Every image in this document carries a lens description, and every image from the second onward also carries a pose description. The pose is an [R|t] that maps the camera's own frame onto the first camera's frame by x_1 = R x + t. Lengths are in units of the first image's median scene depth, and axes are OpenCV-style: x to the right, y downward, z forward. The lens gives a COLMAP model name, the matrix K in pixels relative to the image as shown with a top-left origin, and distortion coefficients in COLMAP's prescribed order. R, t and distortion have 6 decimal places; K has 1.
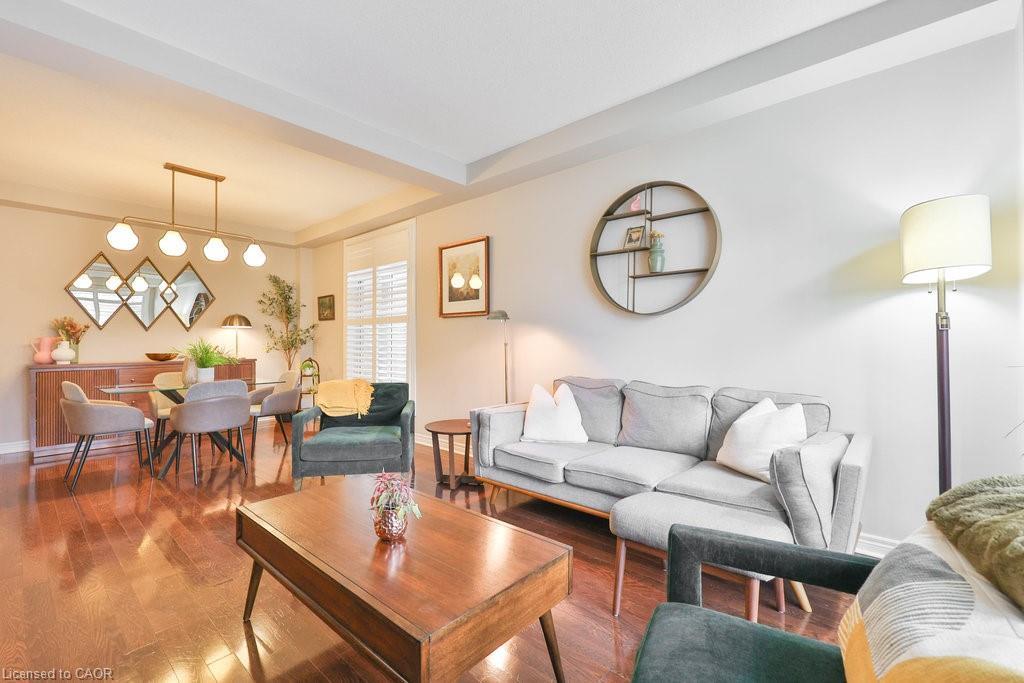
lens RADIAL K [[437.5, 0, 514.0], [0, 437.5, 342.6], [0, 0, 1]] dist [0.005386, 0.000284]
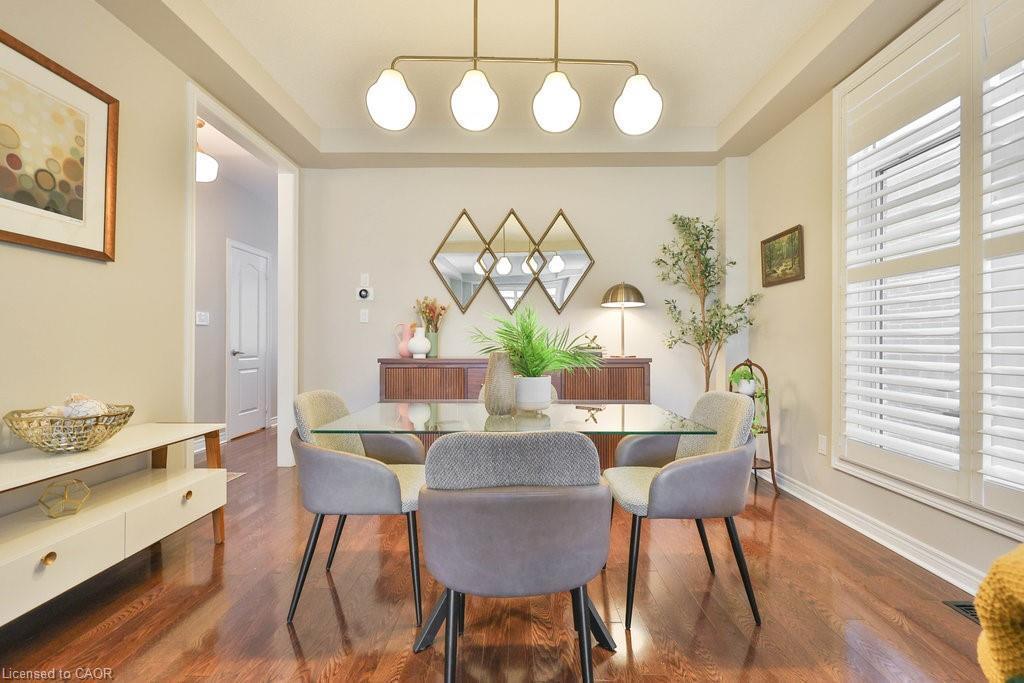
lens RADIAL K [[437.5, 0, 515.2], [0, 437.5, 343.4], [0, 0, 1]] dist [0.005386, 0.000284]
pose [[0.650881, 0.001134, -0.759179, -0.269225], [-0.003101, 0.999995, -0.001165, 0.018272], [0.759174, 0.003113, 0.650881, 0.491421]]
